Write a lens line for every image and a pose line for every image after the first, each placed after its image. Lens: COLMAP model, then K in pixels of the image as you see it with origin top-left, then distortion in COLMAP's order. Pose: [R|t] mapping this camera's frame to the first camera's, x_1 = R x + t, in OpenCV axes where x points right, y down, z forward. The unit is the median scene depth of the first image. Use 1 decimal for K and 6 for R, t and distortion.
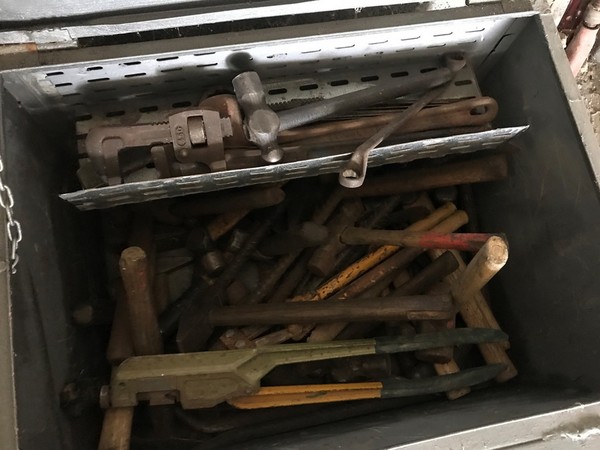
lens RADIAL K [[495.9, 0, 299.7], [0, 495.9, 217.4], [0, 0, 1]] dist [0.034066, -0.059702]
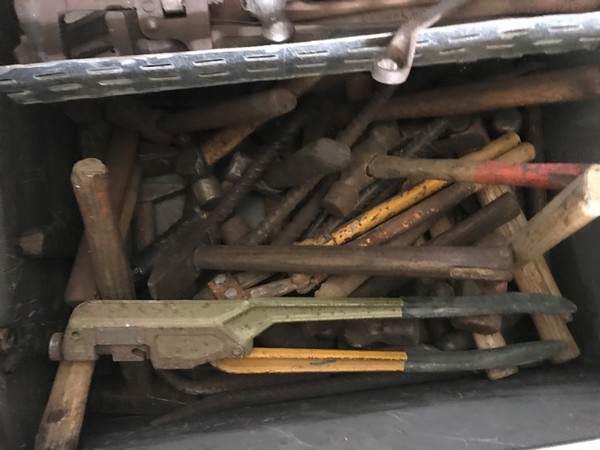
lens RADIAL K [[495.9, 0, 299.7], [0, 495.9, 217.4], [0, 0, 1]] dist [0.034066, -0.059702]
pose [[0.996872, 0.061724, -0.049362, 0.021650], [-0.056484, 0.993251, 0.101301, 0.048441], [0.055281, -0.098196, 0.993631, 0.233464]]
